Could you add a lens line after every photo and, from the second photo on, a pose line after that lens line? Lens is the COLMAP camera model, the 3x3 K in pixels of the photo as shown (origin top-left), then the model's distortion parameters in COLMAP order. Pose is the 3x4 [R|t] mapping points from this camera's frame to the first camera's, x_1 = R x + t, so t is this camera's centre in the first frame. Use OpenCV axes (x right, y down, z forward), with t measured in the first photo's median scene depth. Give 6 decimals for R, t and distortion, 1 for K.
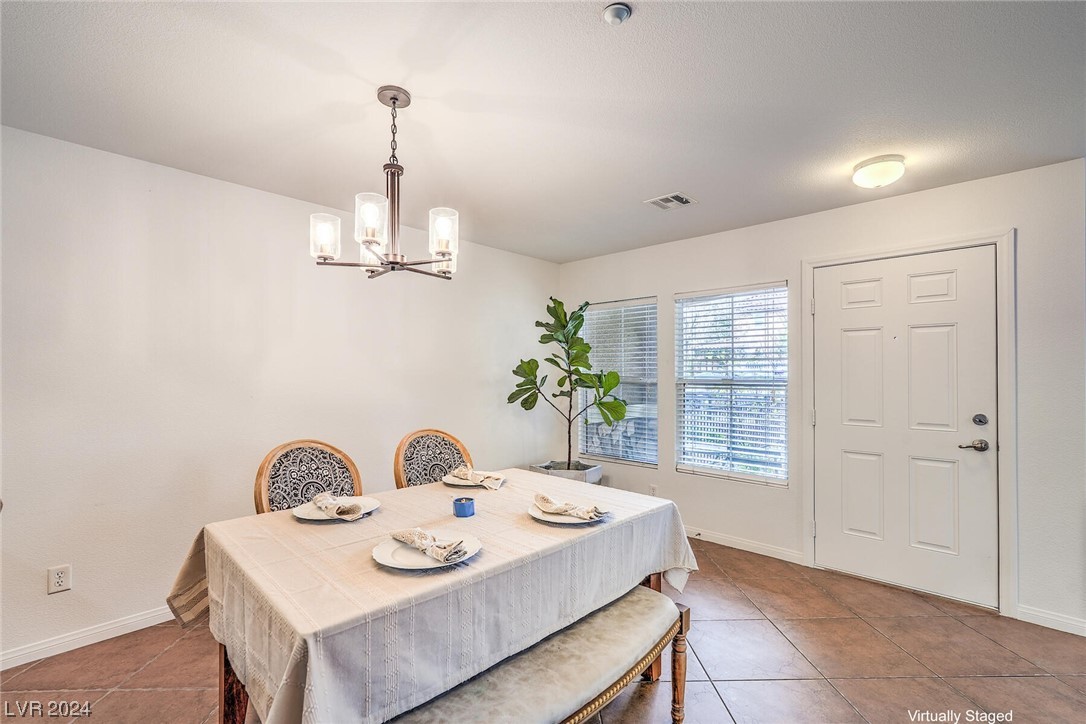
lens RADIAL K [[492.0, 0, 550.3], [0, 492.0, 367.4], [0, 0, 1]] dist [-0.003145, 0.001942]
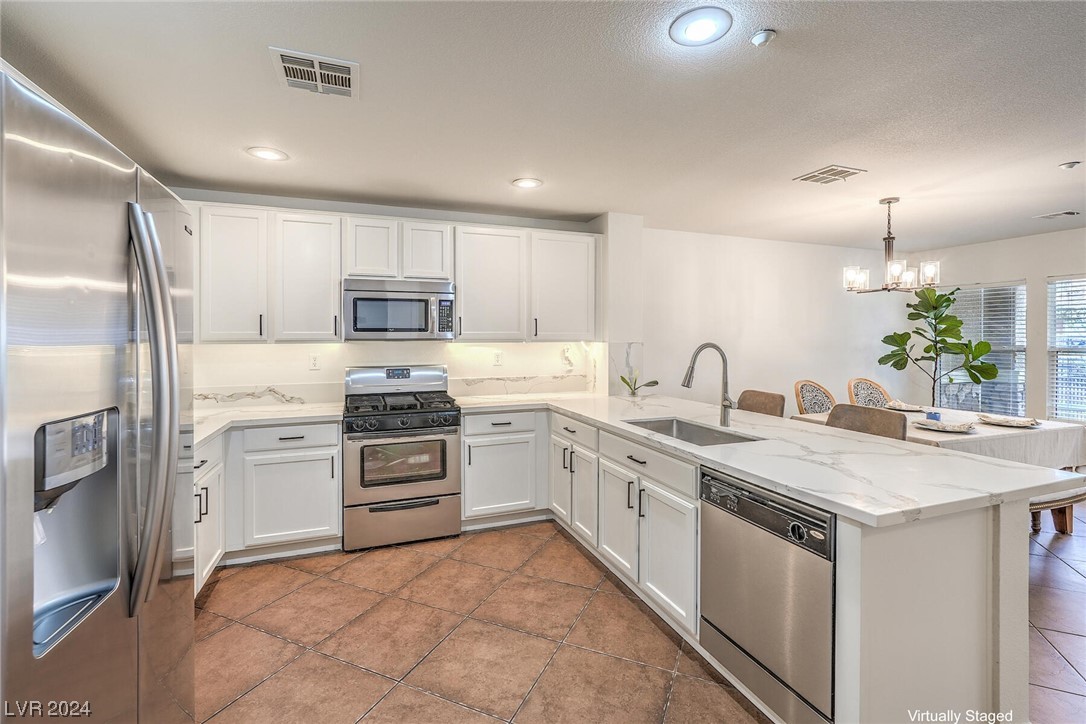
lens RADIAL K [[492.0, 0, 551.7], [0, 492.0, 339.4], [0, 0, 1]] dist [-0.003145, 0.001942]
pose [[0.900755, -0.001868, -0.434324, -0.313509], [0.008433, 0.999877, 0.013188, -0.022377], [0.434246, -0.015542, 0.900660, -0.607121]]
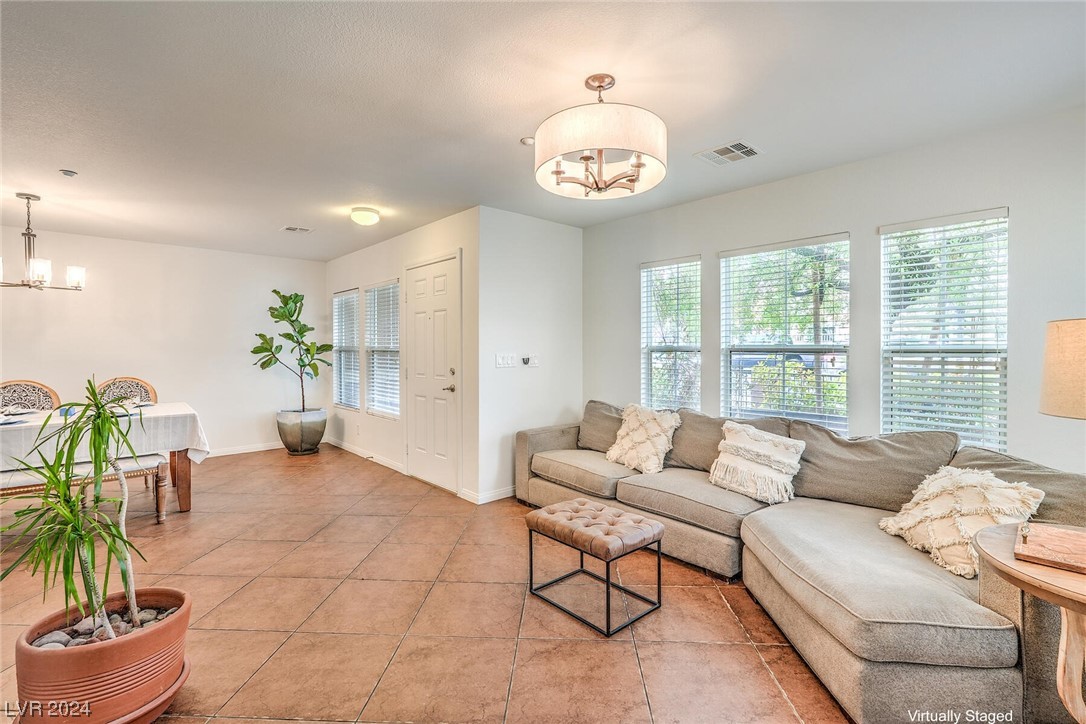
lens RADIAL K [[492.0, 0, 539.9], [0, 492.0, 352.1], [0, 0, 1]] dist [-0.003145, 0.001942]
pose [[0.996217, -0.002455, -0.086869, 0.868305], [0.004483, 0.999722, 0.023162, 0.006810], [0.086788, -0.023464, 0.995950, -0.350837]]
